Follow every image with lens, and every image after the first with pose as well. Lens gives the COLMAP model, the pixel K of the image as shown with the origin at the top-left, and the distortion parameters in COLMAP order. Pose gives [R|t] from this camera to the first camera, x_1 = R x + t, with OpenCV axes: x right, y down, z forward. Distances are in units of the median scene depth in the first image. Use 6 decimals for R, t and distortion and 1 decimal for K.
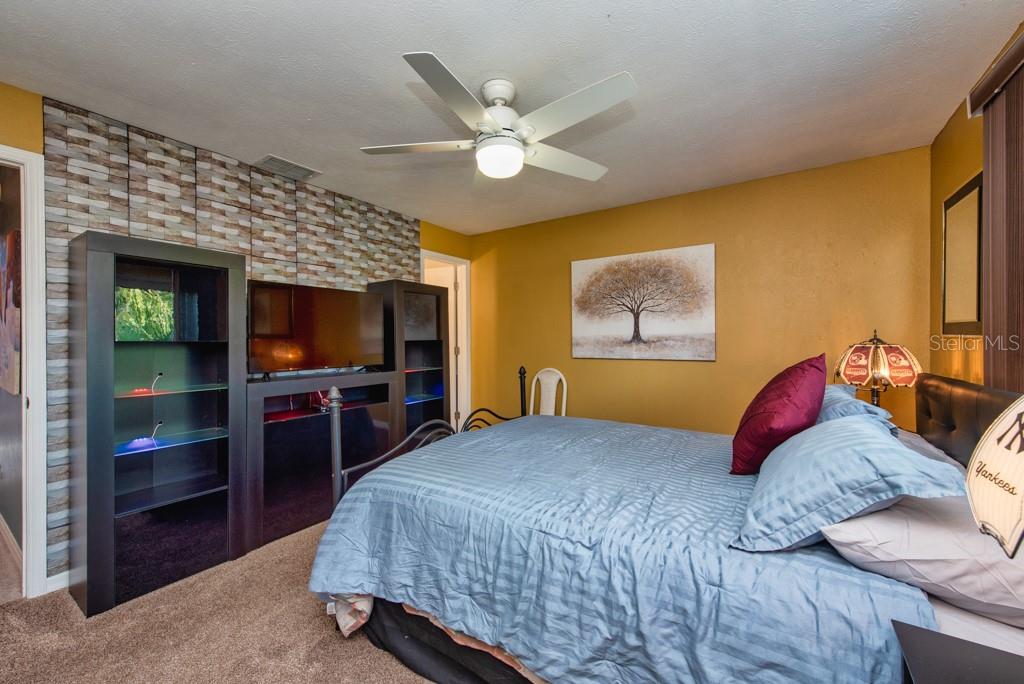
lens RADIAL K [[412.8, 0, 504.7], [0, 412.8, 340.4], [0, 0, 1]] dist [0.012309, -0.000812]
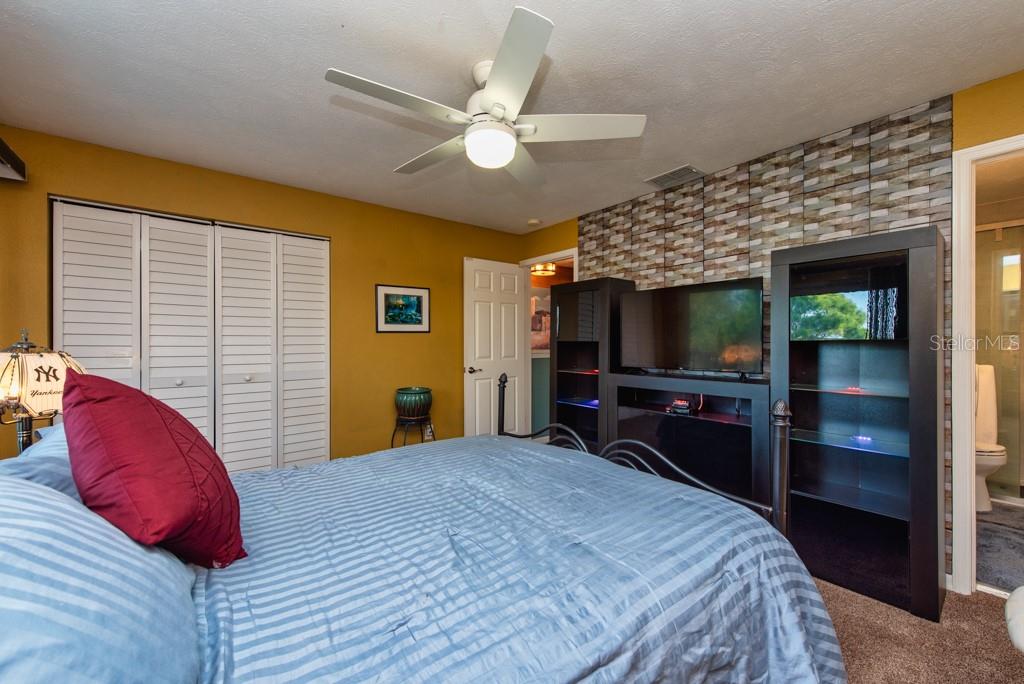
lens RADIAL K [[412.8, 0, 506.5], [0, 412.8, 343.2], [0, 0, 1]] dist [0.012309, -0.000812]
pose [[-0.319287, 0.011355, -0.947590, 0.692453], [0.006766, 0.999930, 0.009702, -0.006662], [0.947634, -0.003314, -0.319341, 1.042274]]
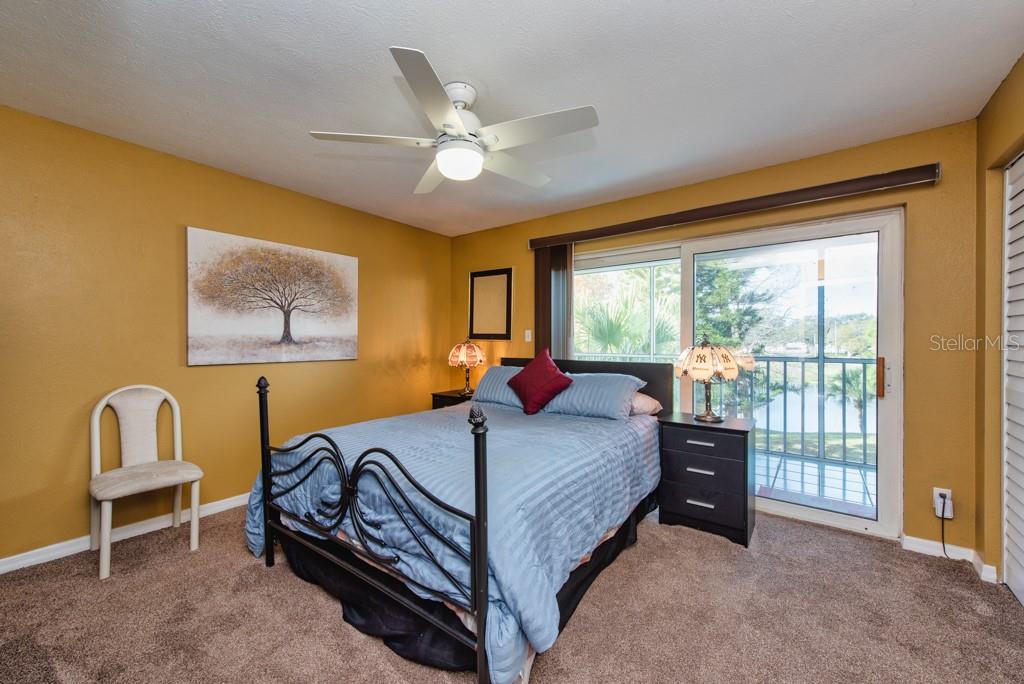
lens RADIAL K [[412.8, 0, 507.5], [0, 412.8, 343.7], [0, 0, 1]] dist [0.012309, -0.000812]
pose [[0.034261, 0.003512, 0.999407, -0.520241], [-0.000917, 0.999994, -0.003482, 0.007465], [-0.999412, -0.000797, 0.034264, 0.447232]]
